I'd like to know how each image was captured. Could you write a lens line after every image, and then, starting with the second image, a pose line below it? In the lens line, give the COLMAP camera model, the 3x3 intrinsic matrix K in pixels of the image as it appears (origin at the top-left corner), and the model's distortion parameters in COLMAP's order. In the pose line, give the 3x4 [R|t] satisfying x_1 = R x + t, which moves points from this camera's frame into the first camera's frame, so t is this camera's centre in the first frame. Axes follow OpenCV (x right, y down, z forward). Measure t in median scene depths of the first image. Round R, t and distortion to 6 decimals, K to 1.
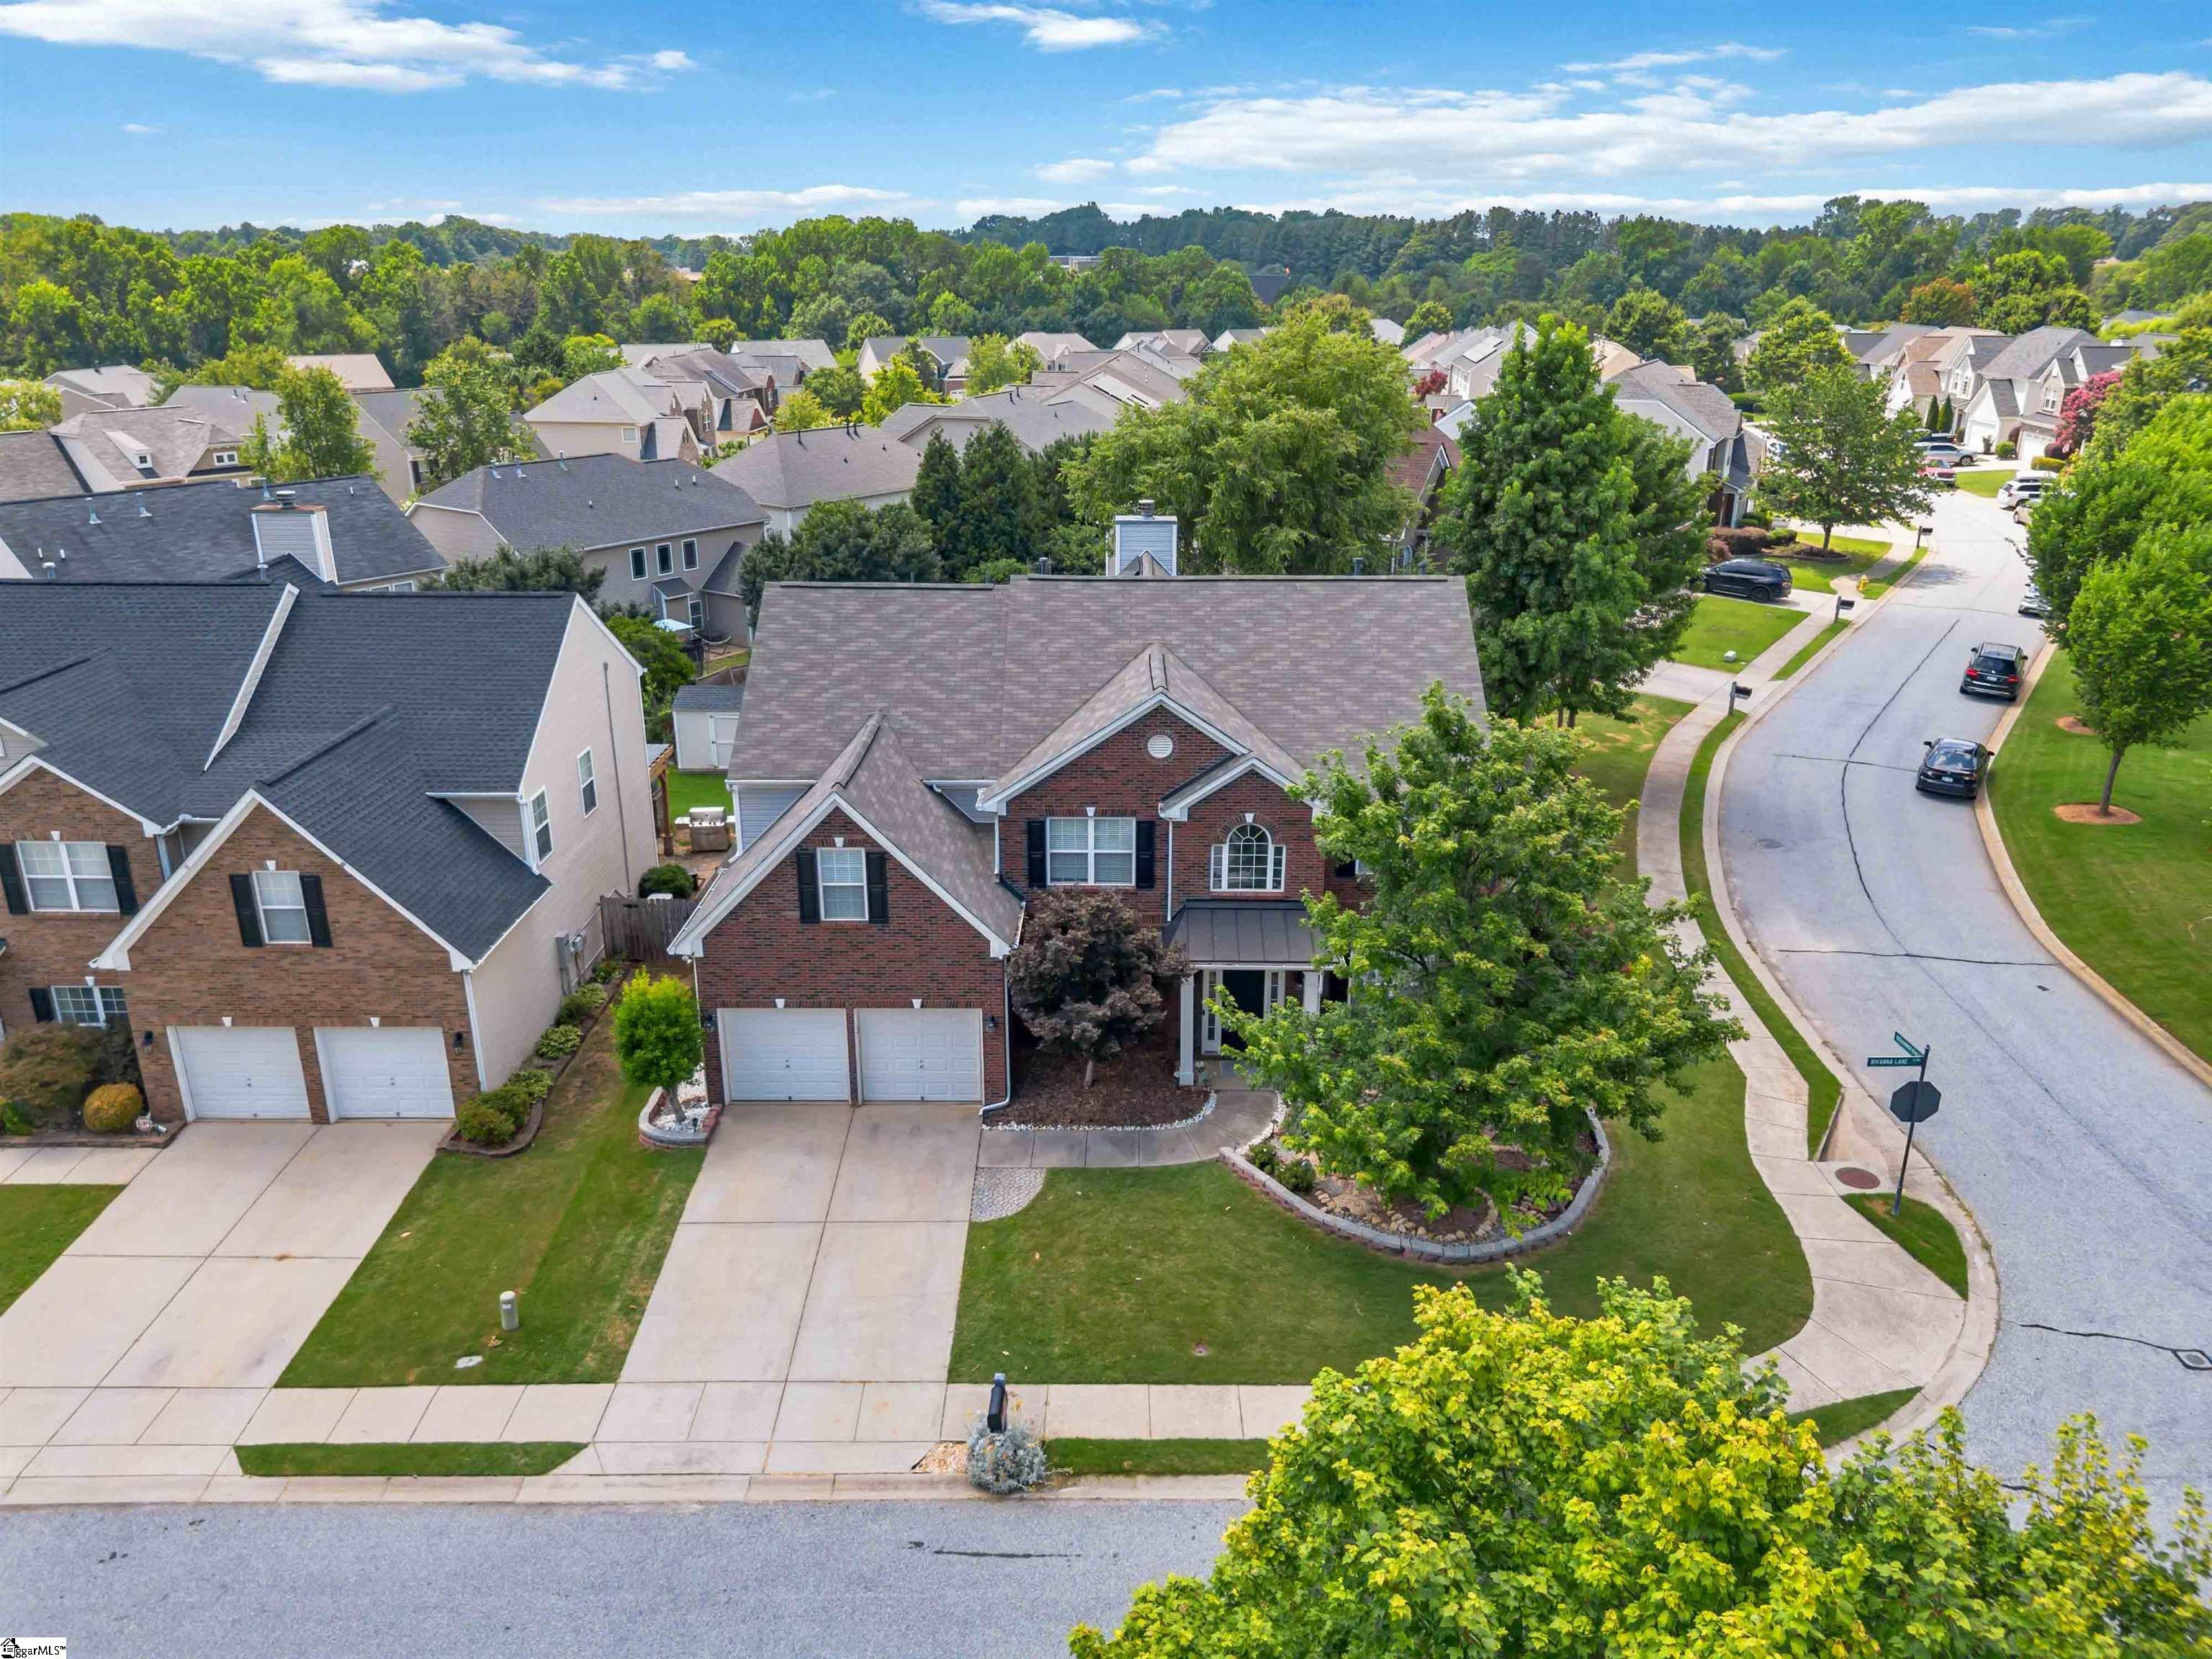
lens RADIAL K [[1567.7, 0, 1113.4], [0, 1567.7, 822.5], [0, 0, 1]] dist [0.067489, -0.076075]
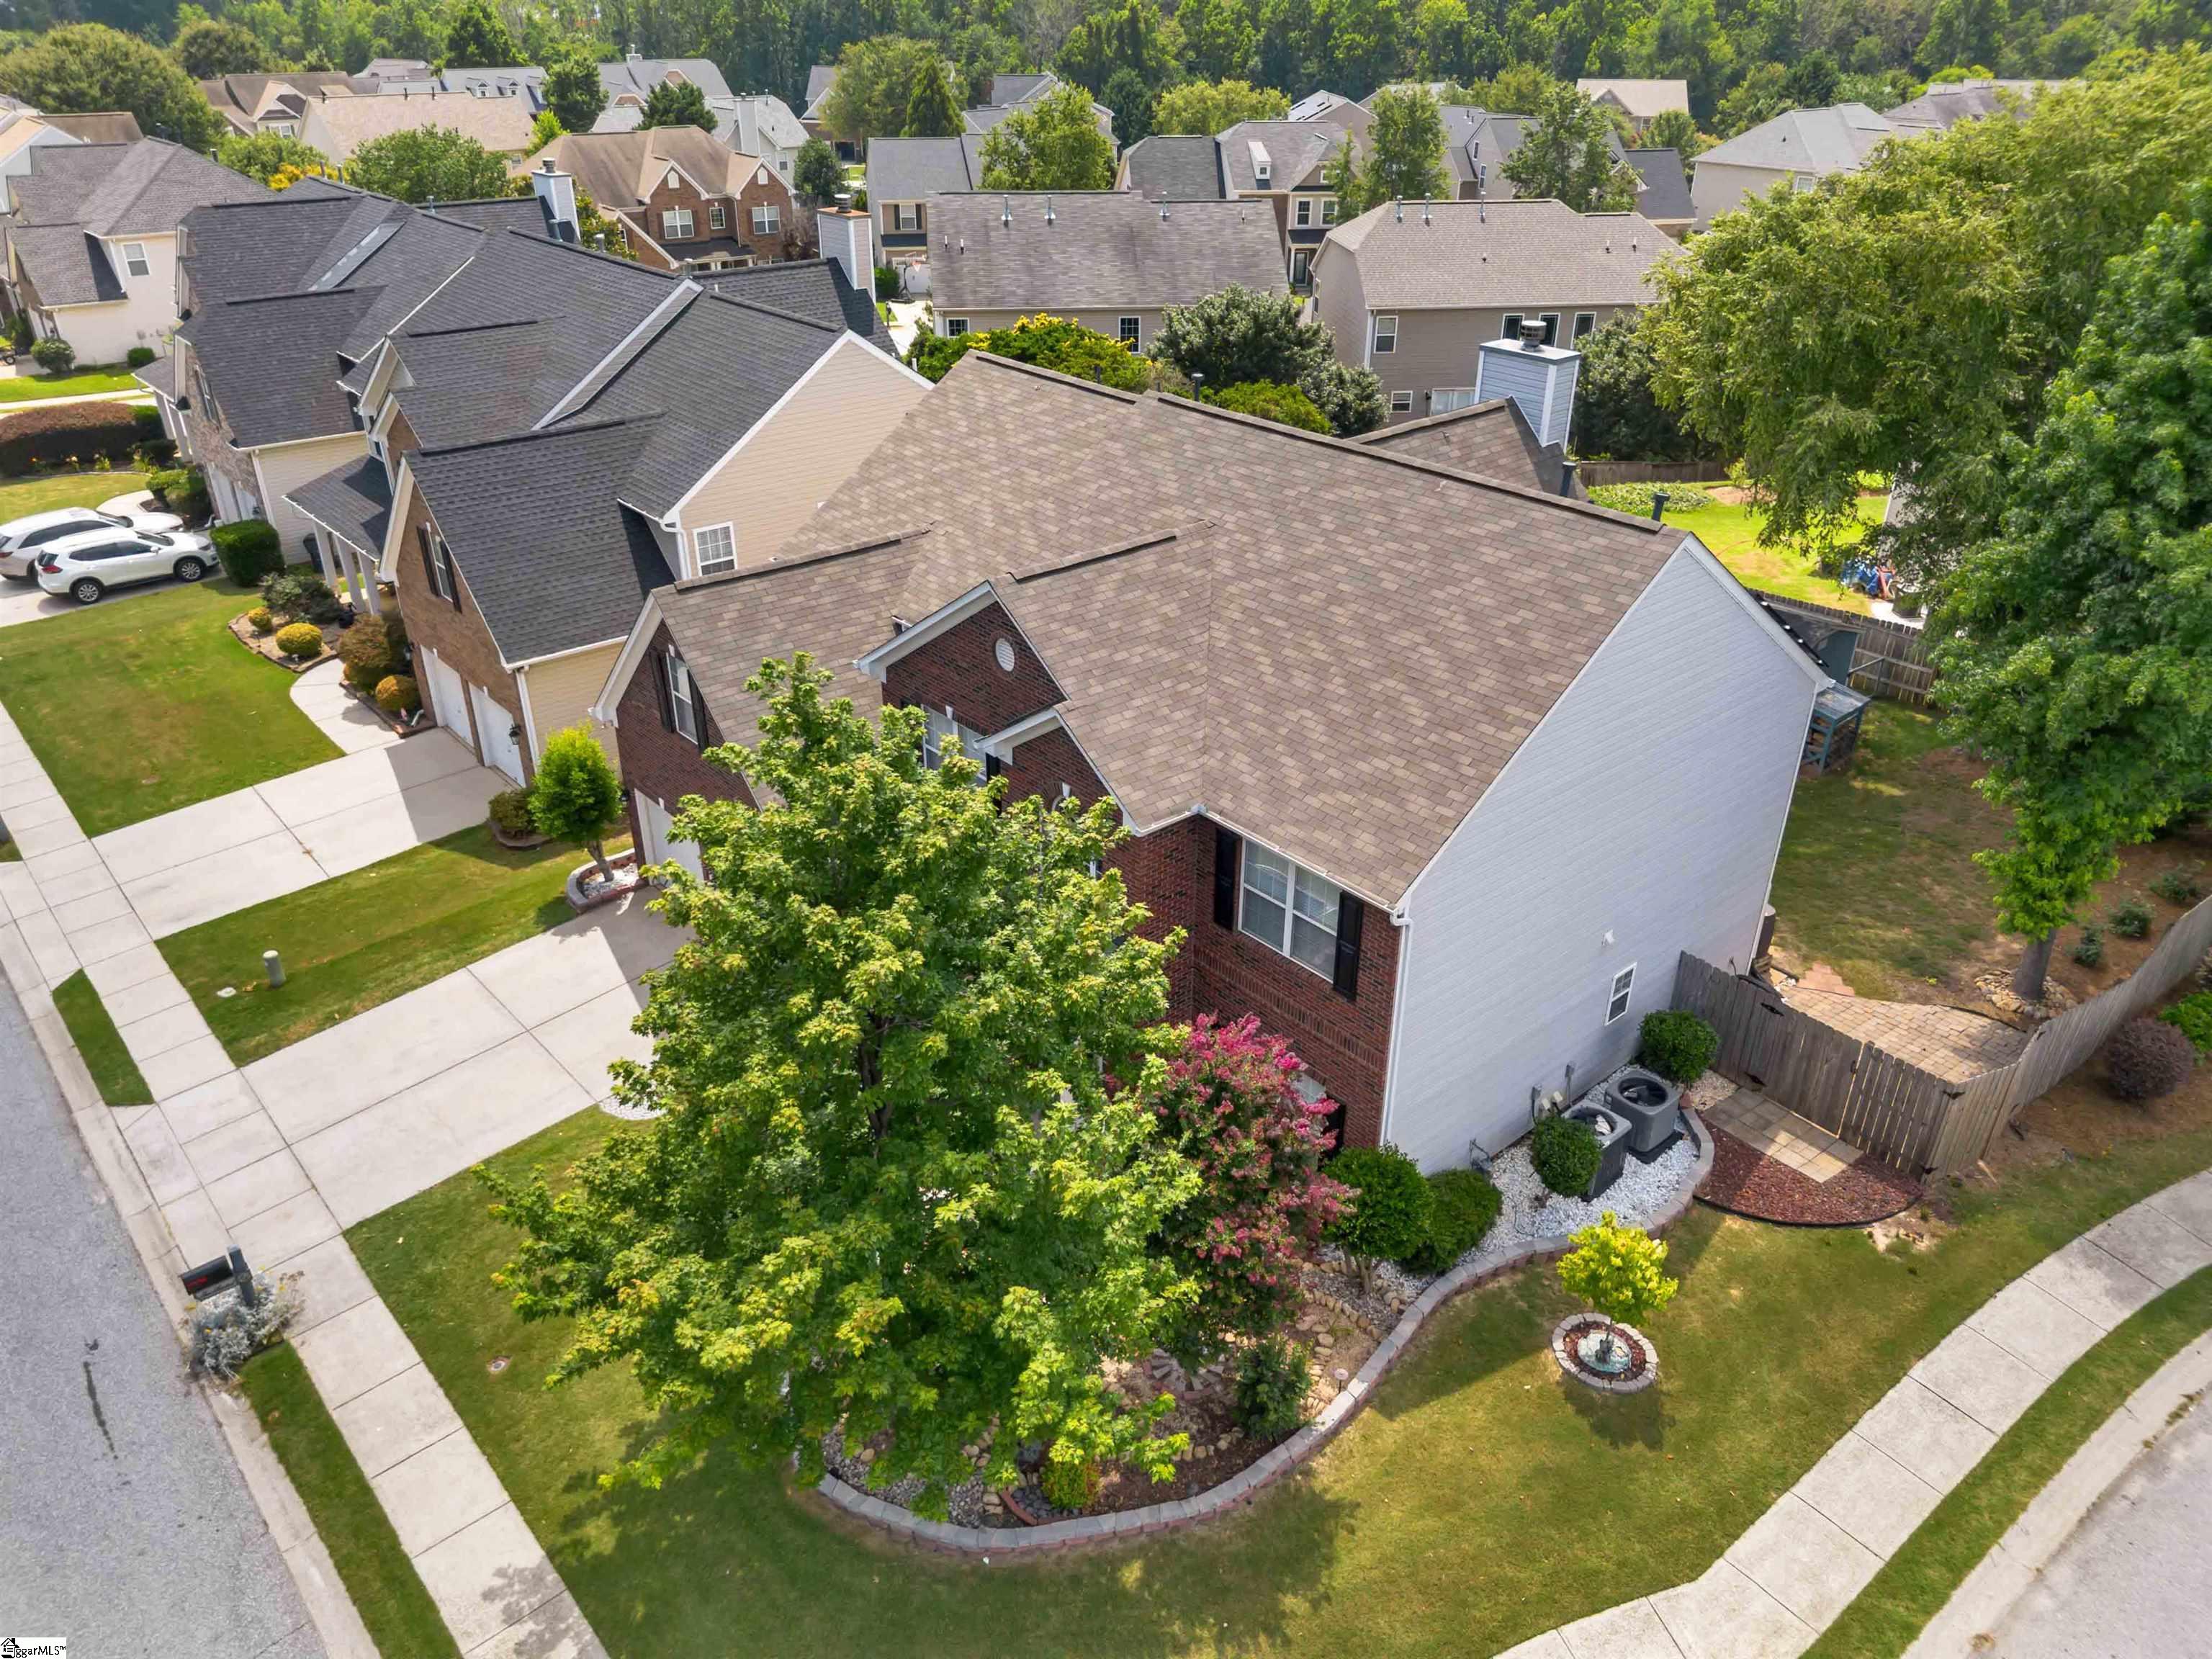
lens RADIAL K [[1567.7, 0, 1113.4], [0, 1567.7, 822.5], [0, 0, 1]] dist [0.067489, -0.076075]
pose [[0.662468, 0.356071, -0.659052, 0.585920], [-0.256398, 0.934444, 0.247132, -0.173557], [0.703843, 0.005263, 0.710336, 0.540100]]
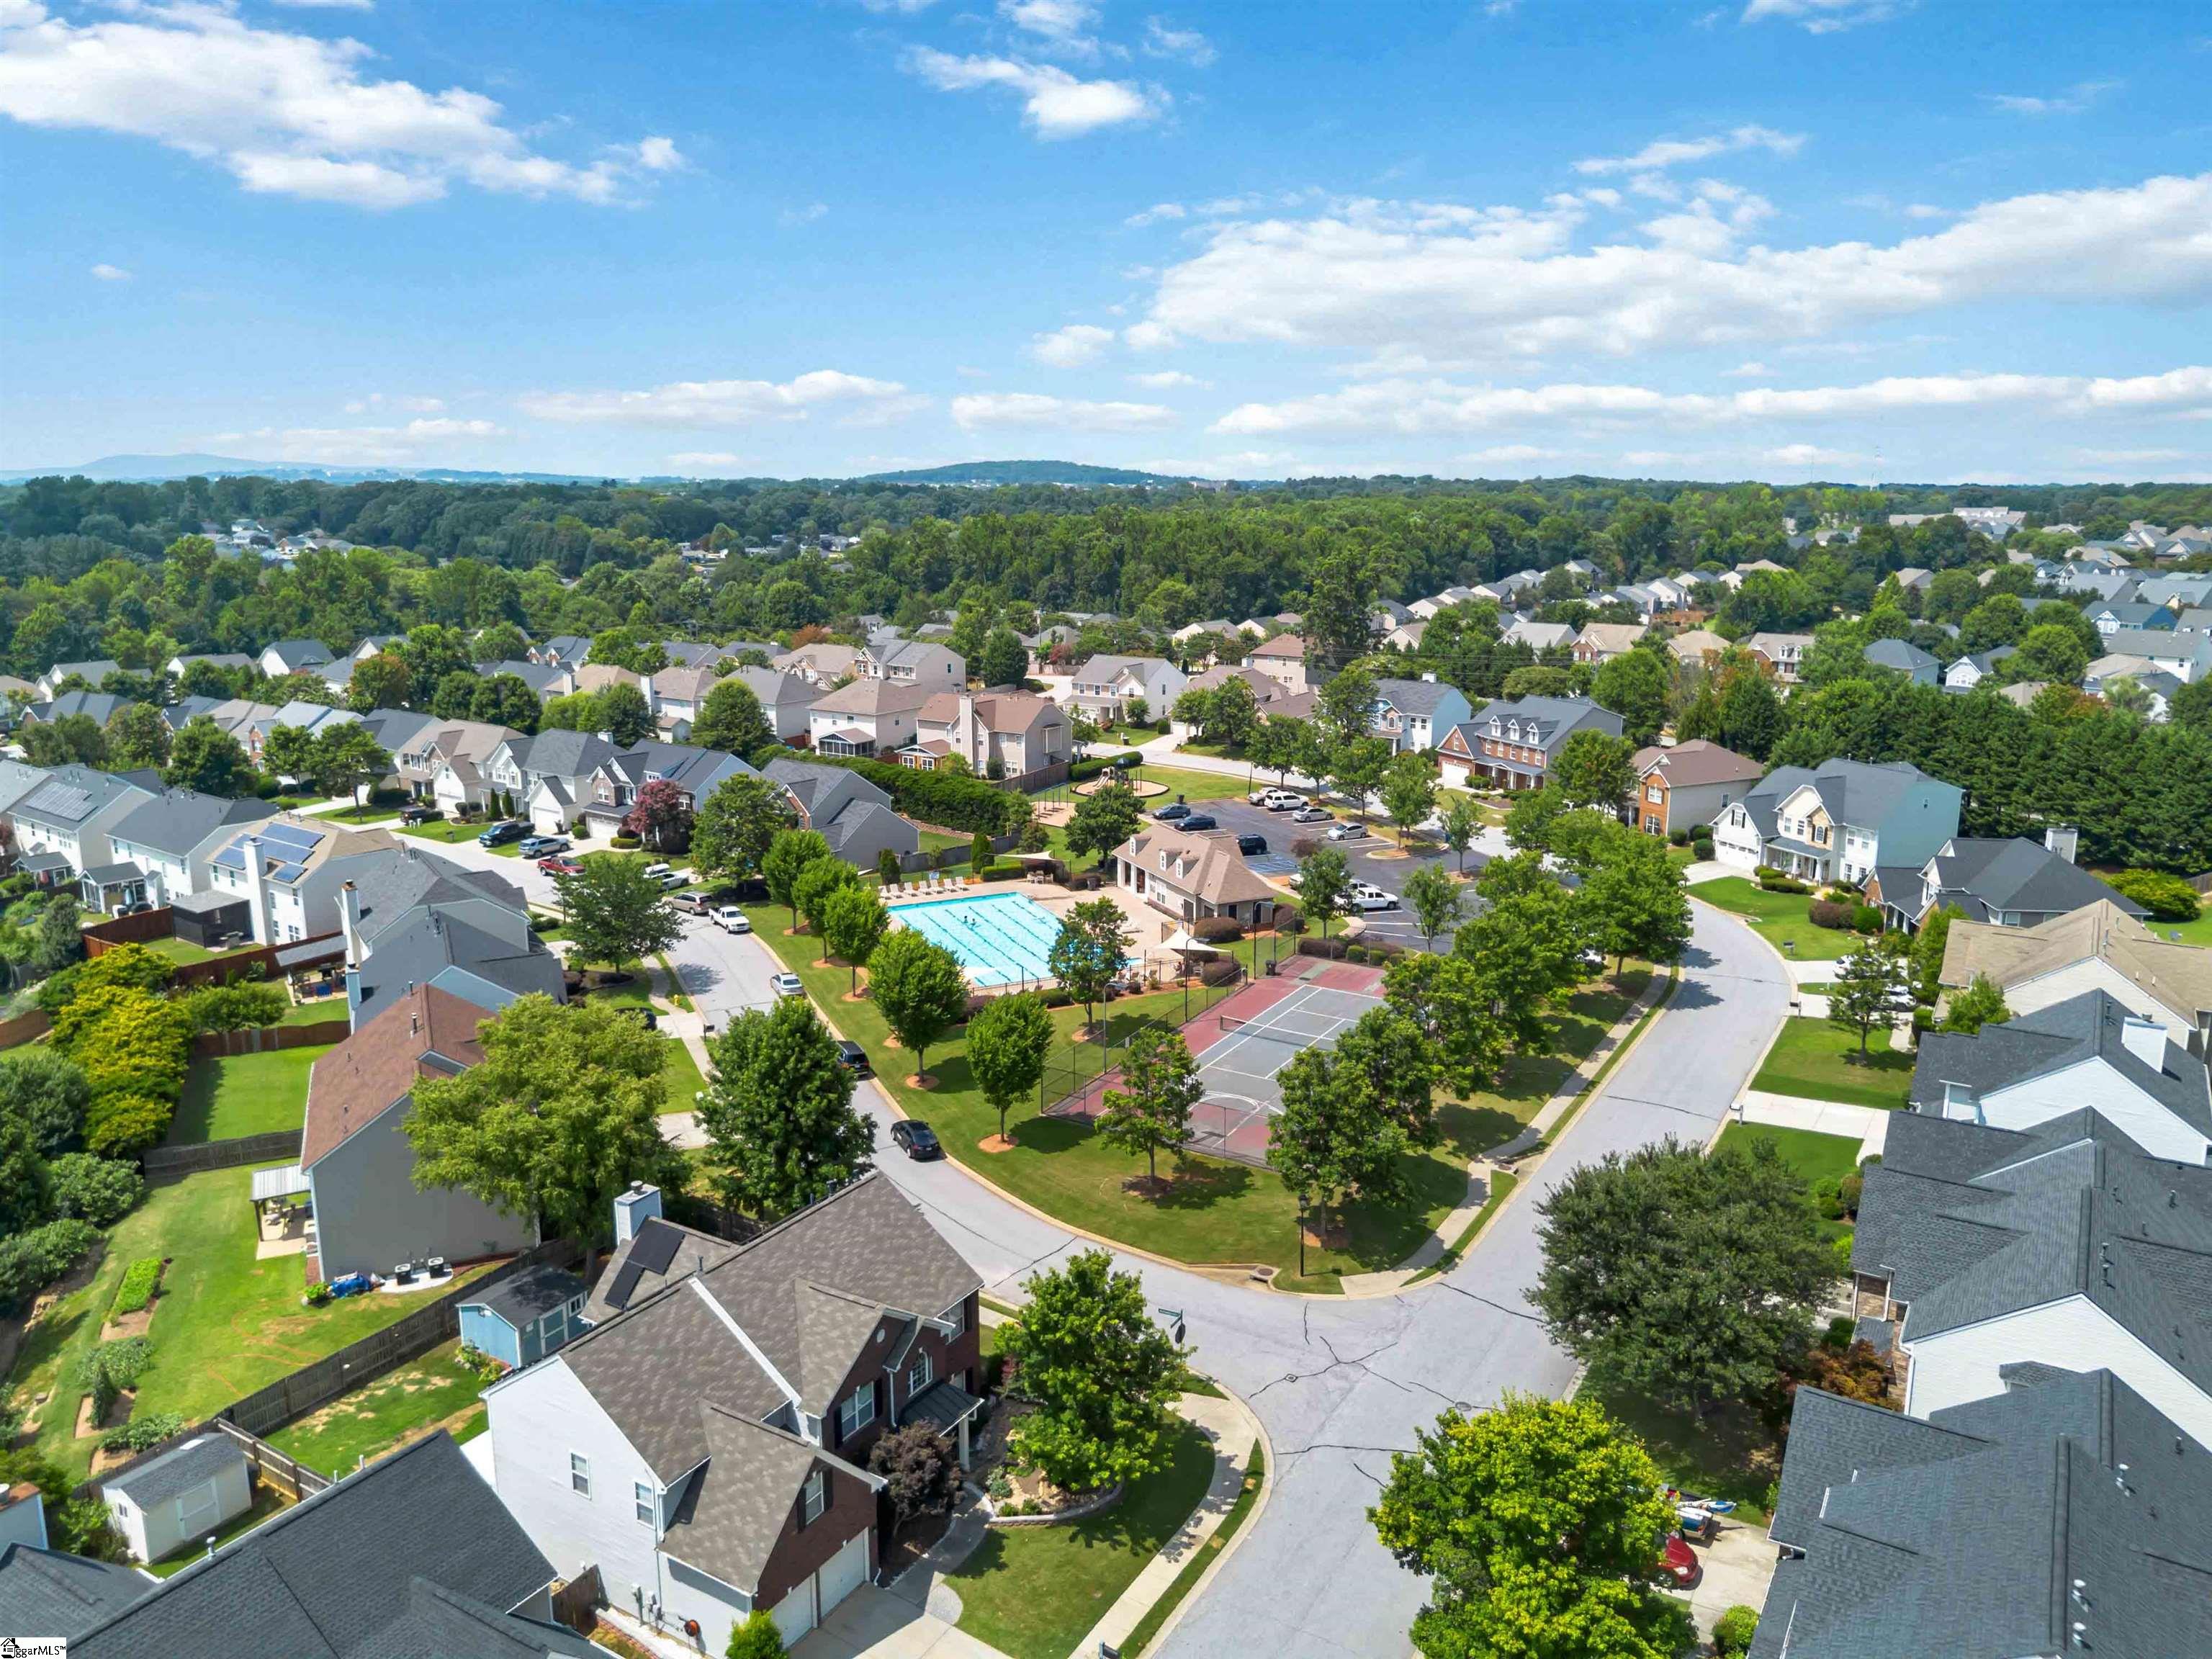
lens RADIAL K [[1567.7, 0, 1113.4], [0, 1567.7, 822.5], [0, 0, 1]] dist [0.067489, -0.076075]
pose [[0.517977, -0.184925, 0.835166, -1.301420], [0.292930, 0.955665, 0.029928, -0.617960], [-0.803674, 0.229143, 0.549183, -0.381093]]
